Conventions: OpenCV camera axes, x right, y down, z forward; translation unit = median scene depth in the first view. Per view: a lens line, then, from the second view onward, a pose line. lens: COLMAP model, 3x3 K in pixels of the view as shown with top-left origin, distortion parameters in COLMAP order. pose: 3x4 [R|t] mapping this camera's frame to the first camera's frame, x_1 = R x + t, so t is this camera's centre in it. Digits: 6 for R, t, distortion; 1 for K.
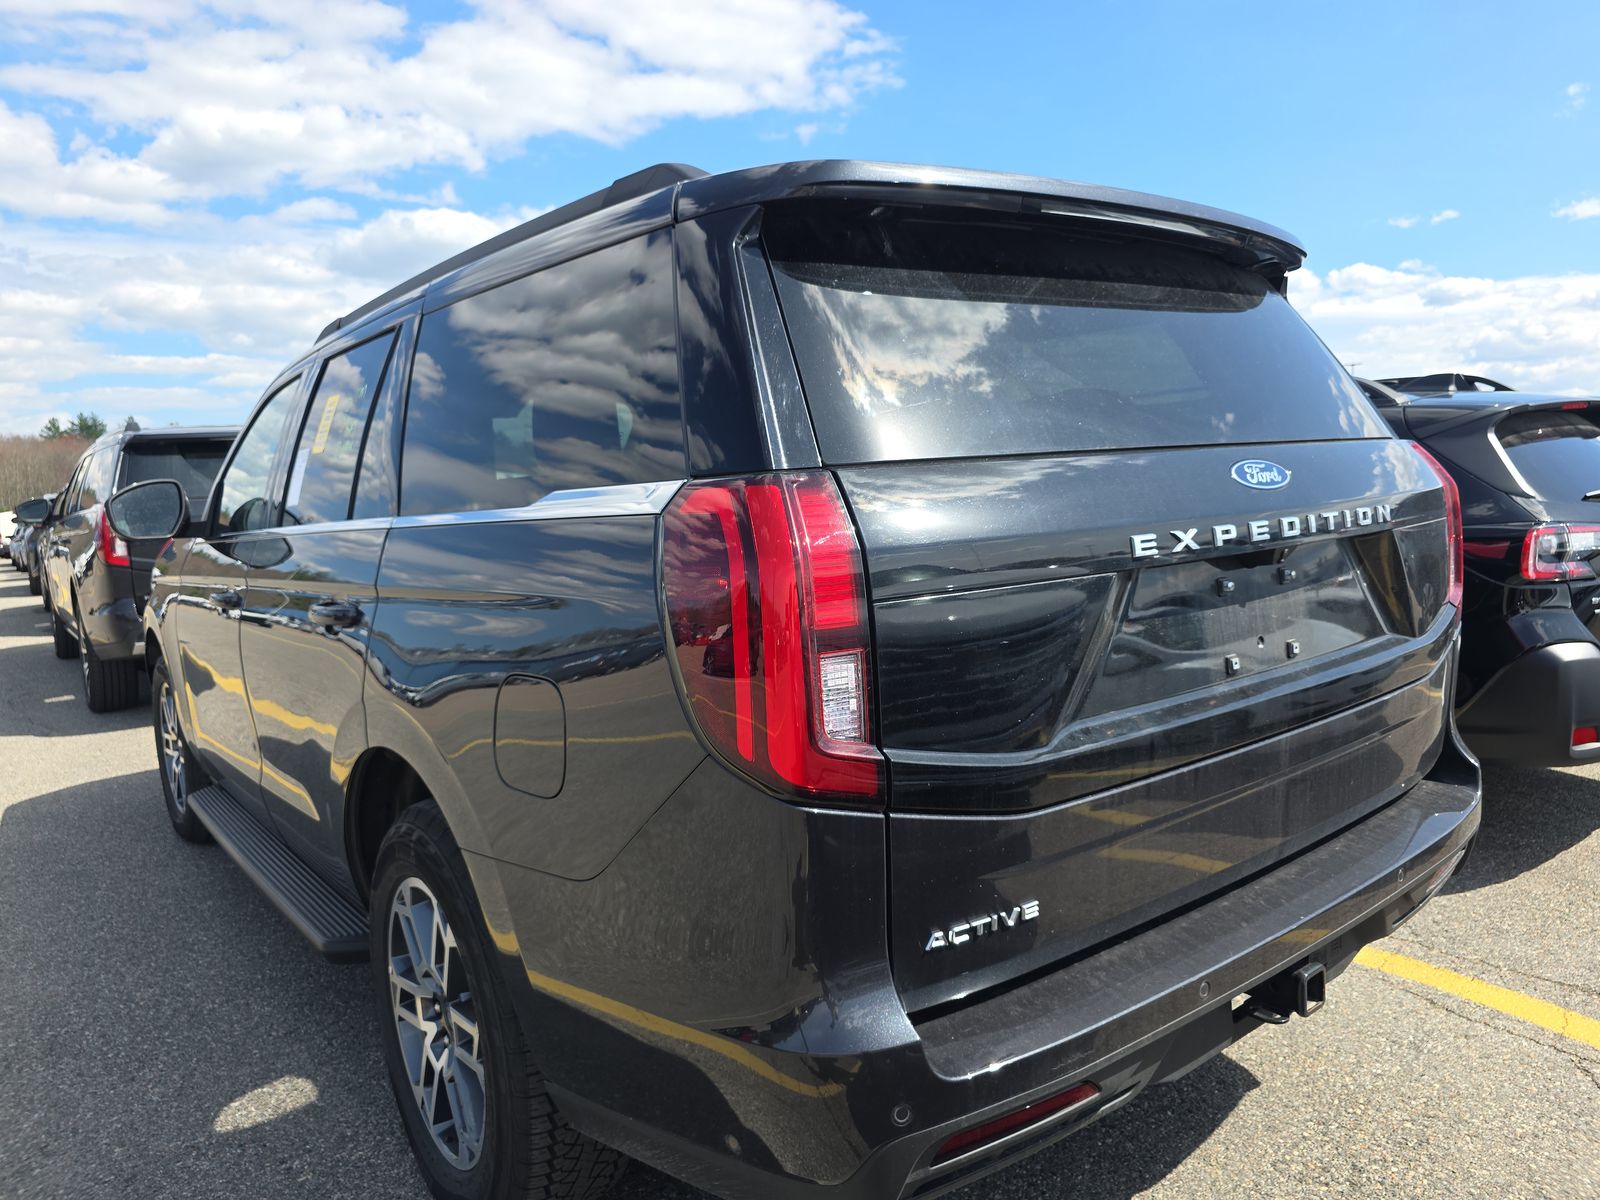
lens RADIAL K [[1088.1, 0, 831.5], [0, 1088.1, 611.8], [0, 0, 1]] dist [0.025161, -0.016165]
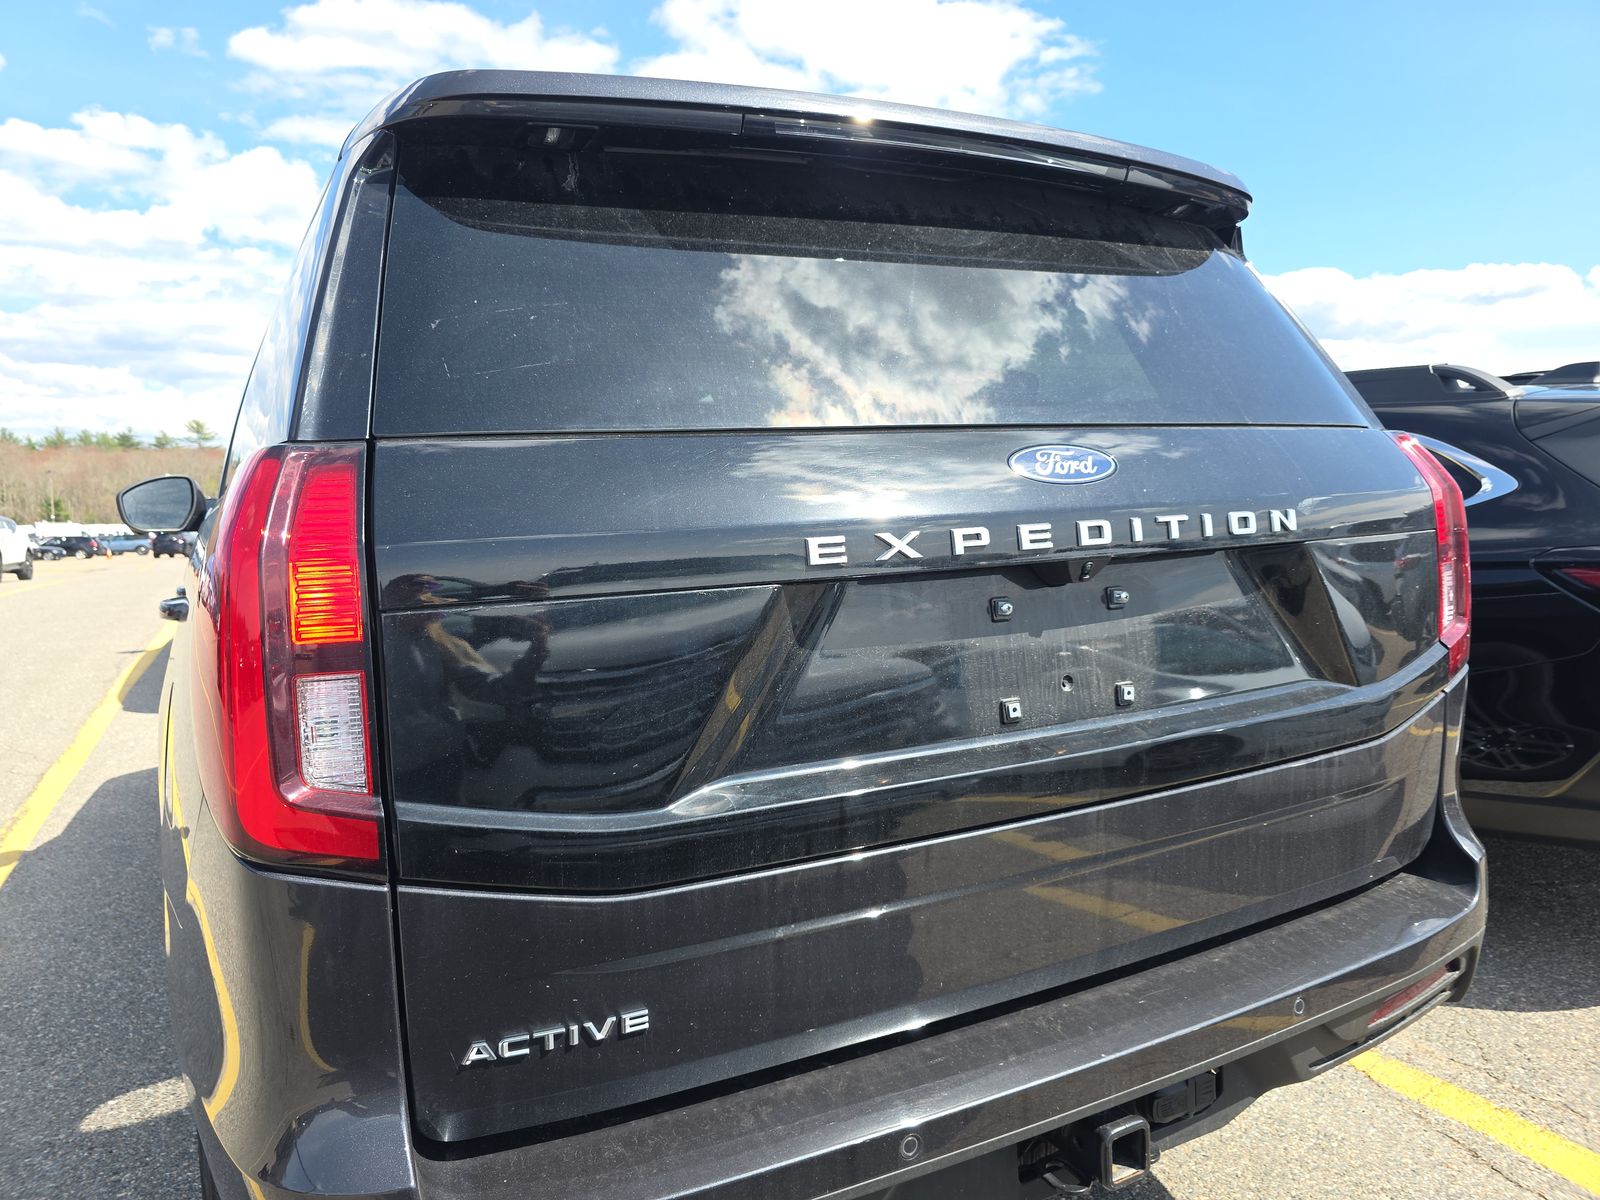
lens RADIAL K [[1088.1, 0, 798.7], [0, 1088.1, 599.7], [0, 0, 1]] dist [0.025161, -0.016165]
pose [[0.980248, 0.033184, -0.194971, 0.253903], [-0.037476, 0.999129, -0.018363, -0.007167], [0.194192, 0.025307, 0.980637, 0.153452]]
